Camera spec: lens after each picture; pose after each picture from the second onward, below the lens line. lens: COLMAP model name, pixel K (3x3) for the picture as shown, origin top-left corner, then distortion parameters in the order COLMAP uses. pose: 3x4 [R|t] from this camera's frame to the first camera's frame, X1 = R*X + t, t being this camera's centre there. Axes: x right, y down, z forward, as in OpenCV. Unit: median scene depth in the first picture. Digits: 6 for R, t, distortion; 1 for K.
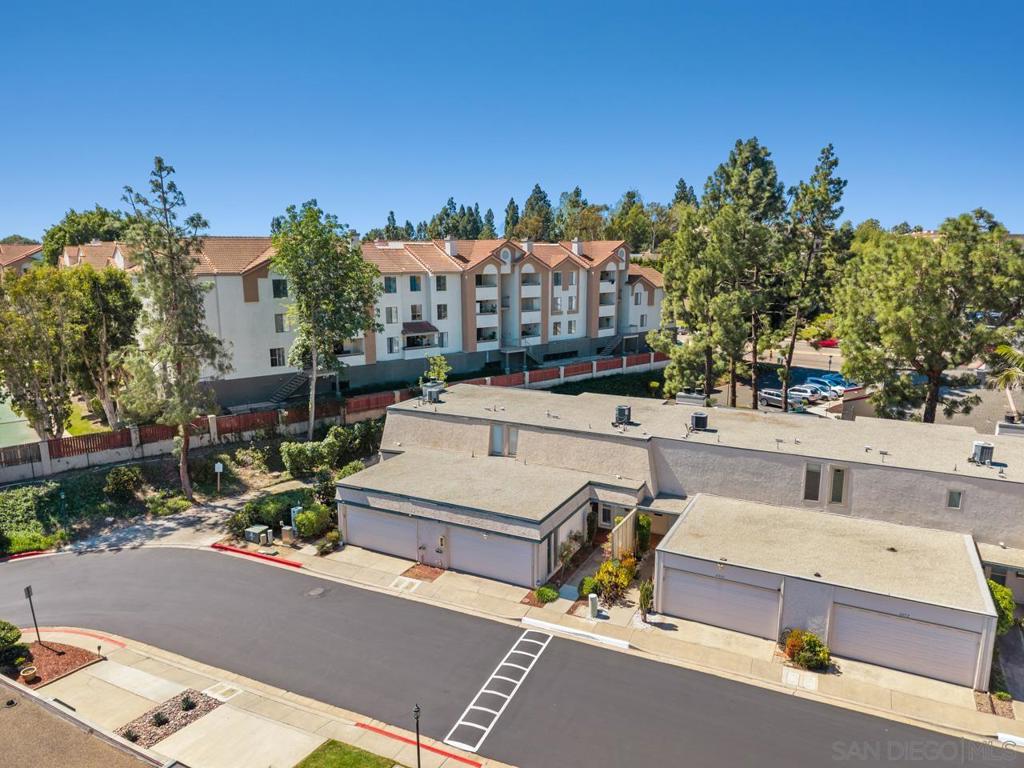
lens RADIAL K [[676.8, 0, 512.0], [0, 676.8, 384.0], [0, 0, 1]] dist [0.058544, -0.065952]
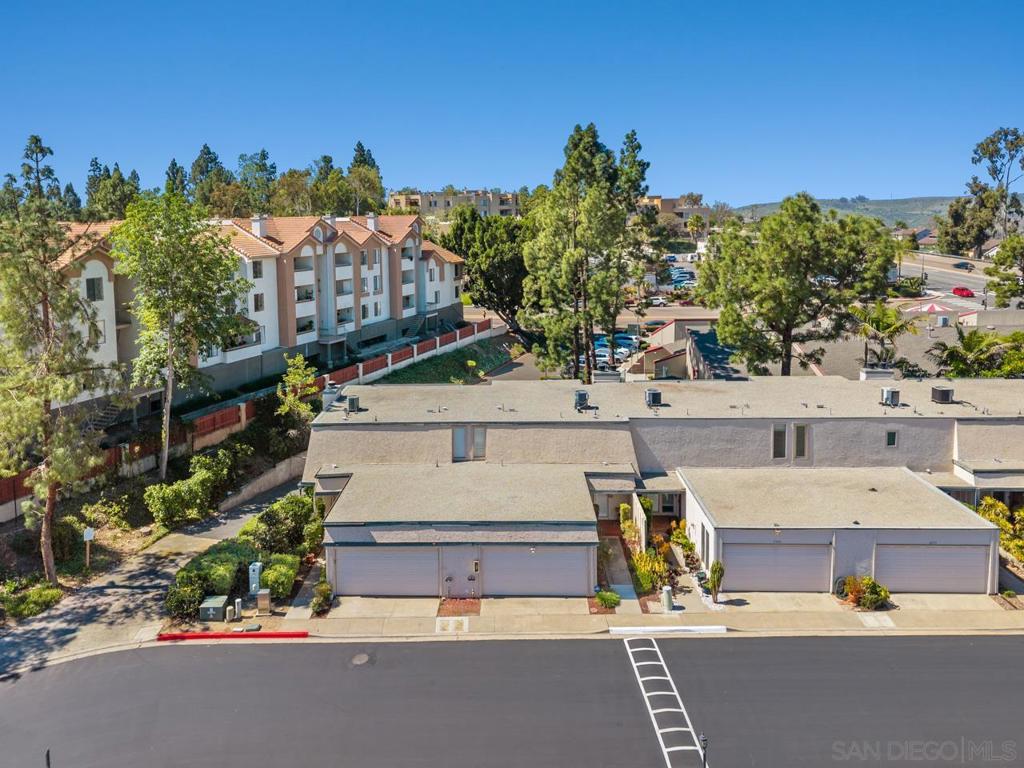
lens RADIAL K [[741.5, 0, 510.9], [0, 741.5, 275.4], [0, 0, 1]] dist [0.015832, -0.001305]
pose [[0.911328, -0.048695, 0.408792, -0.365578], [0.095265, 0.990972, -0.094331, -0.041942], [-0.400508, 0.124910, 0.907739, 0.039411]]
